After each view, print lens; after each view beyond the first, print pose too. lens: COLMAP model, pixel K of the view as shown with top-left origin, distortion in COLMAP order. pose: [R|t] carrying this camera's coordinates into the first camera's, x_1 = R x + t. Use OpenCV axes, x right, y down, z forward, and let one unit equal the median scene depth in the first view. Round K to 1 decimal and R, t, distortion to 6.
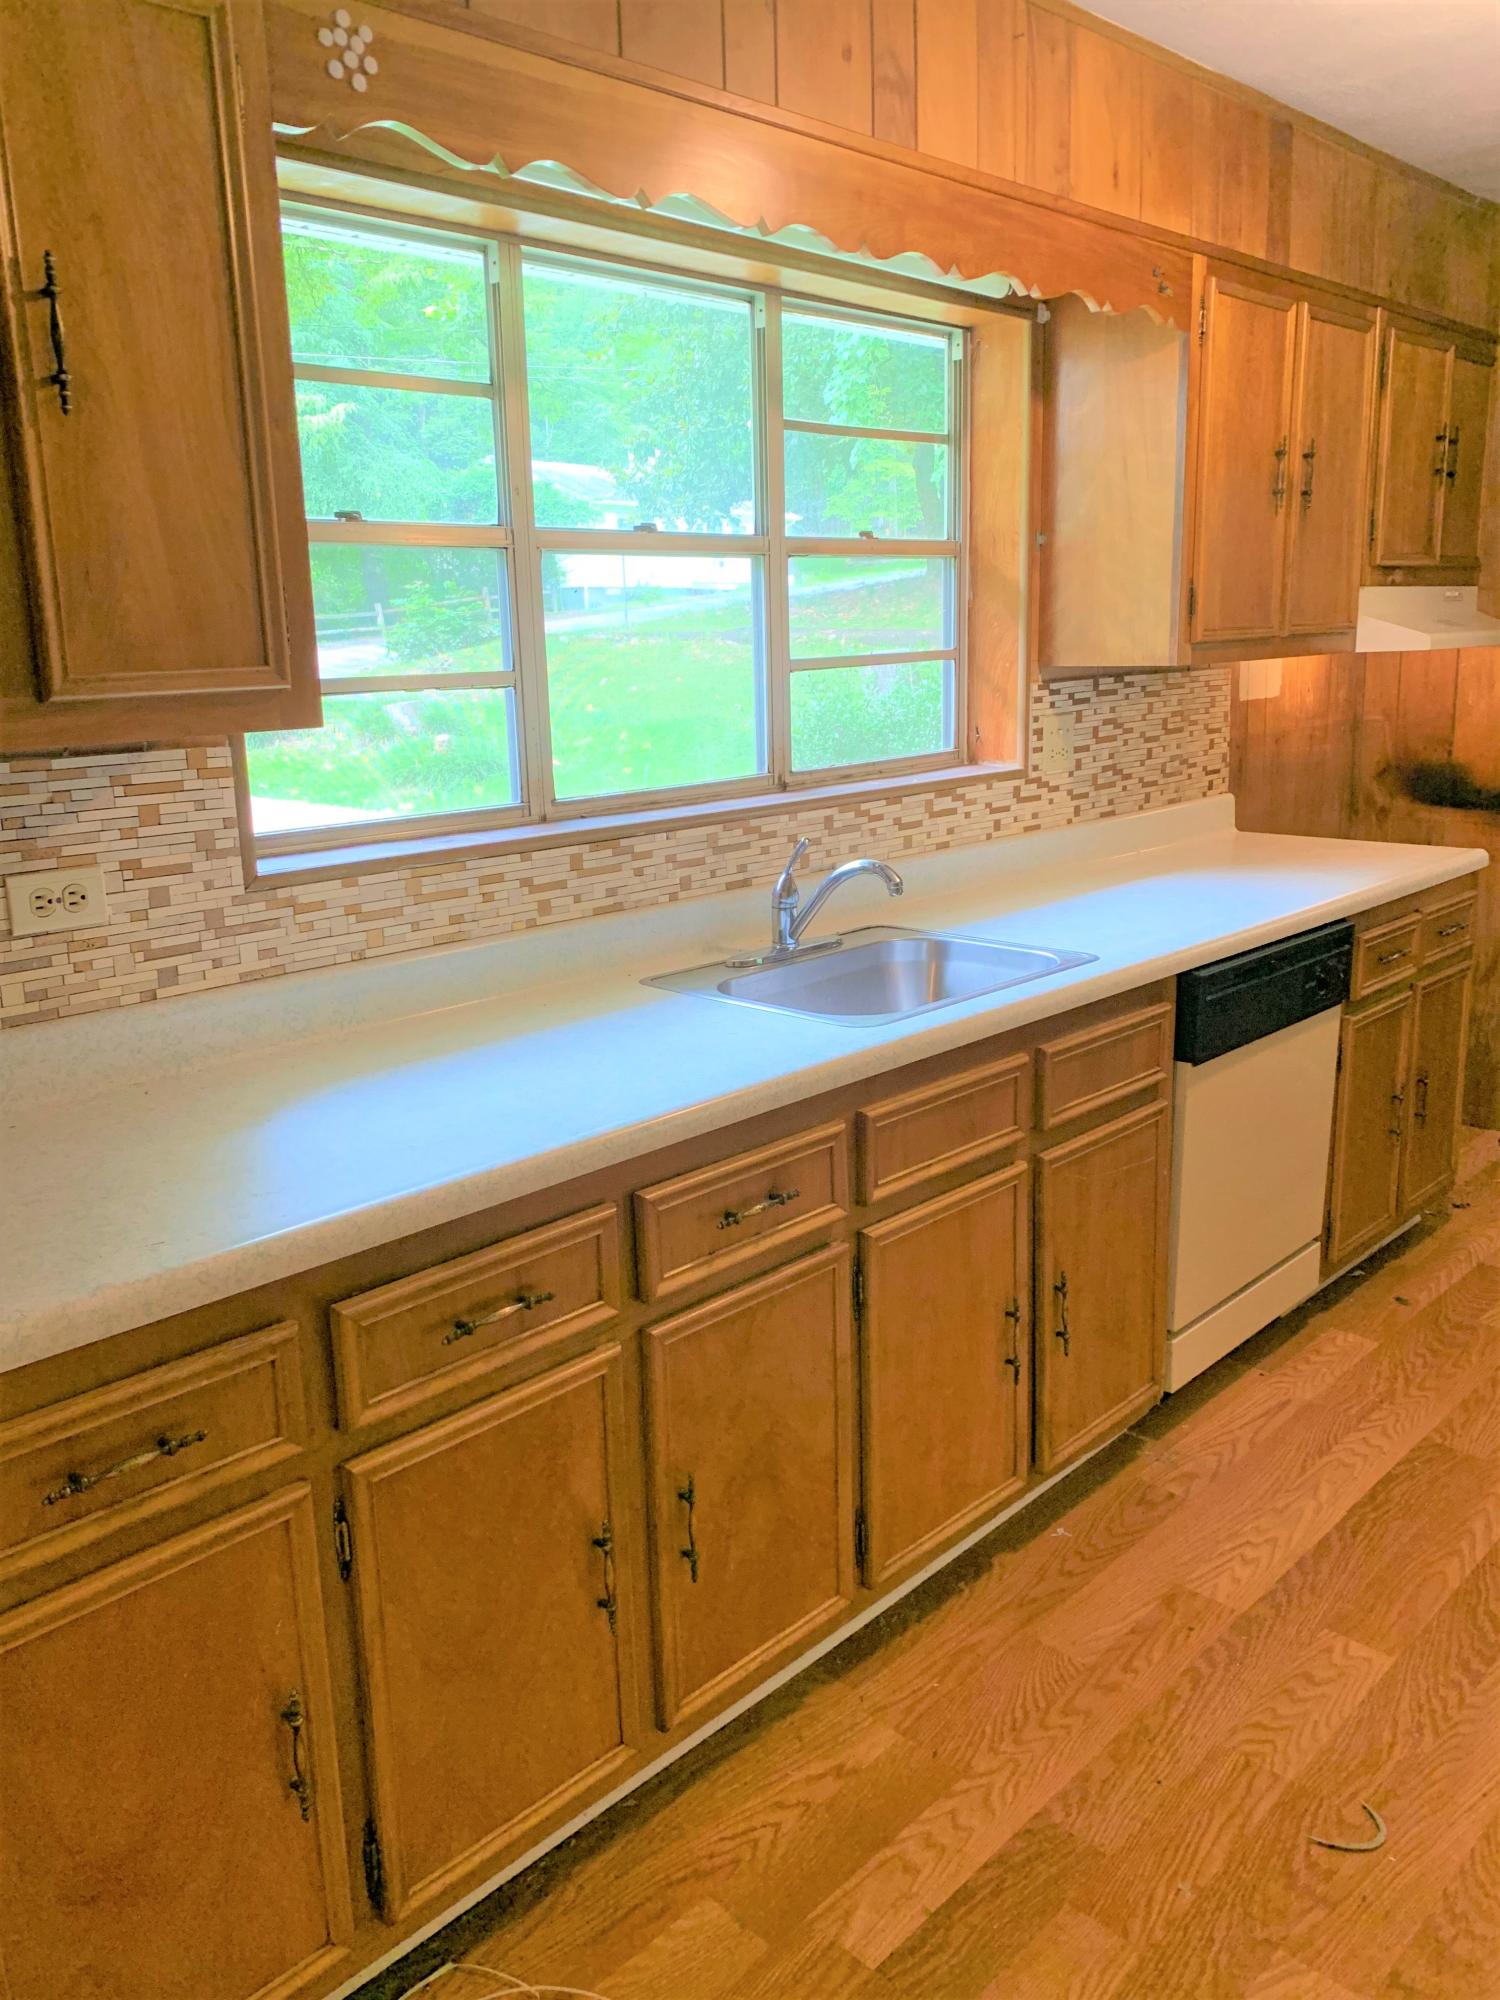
lens RADIAL K [[1510.9, 0, 750.0], [0, 1510.9, 930.9], [0, 0, 1]] dist [-0.002968, -0.006162]
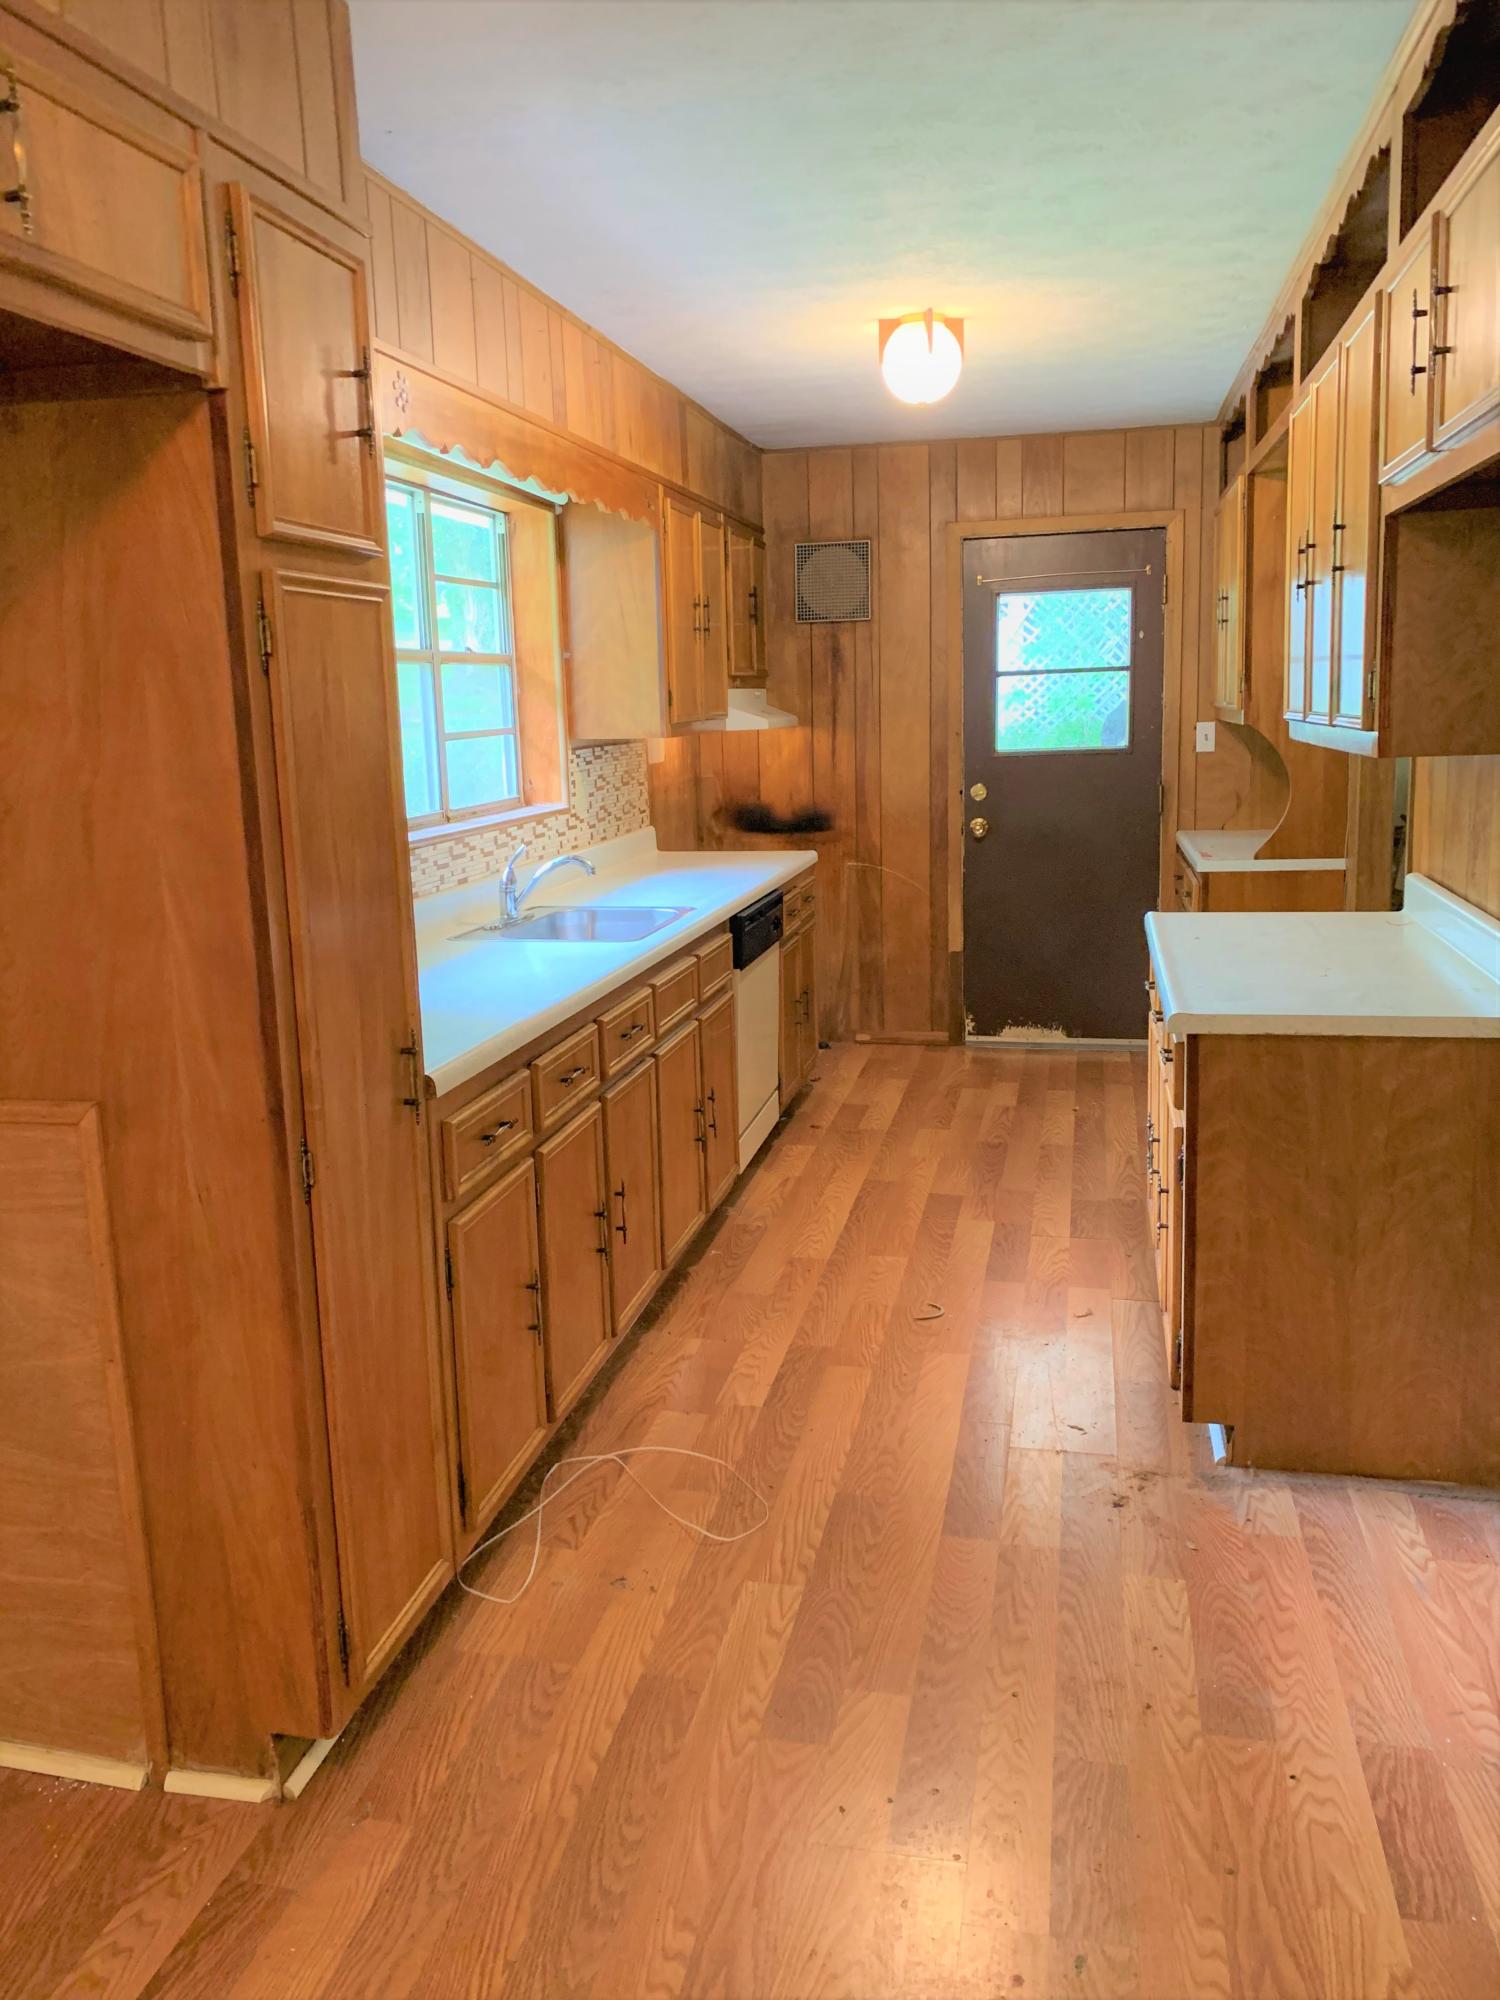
lens RADIAL K [[1510.9, 0, 750.0], [0, 1510.9, 930.9], [0, 0, 1]] dist [-0.002968, -0.006162]
pose [[0.838973, -0.070836, 0.539543, -0.491660], [0.102846, 0.994263, -0.029387, 0.077963], [-0.534366, 0.080145, 0.841445, -0.347038]]
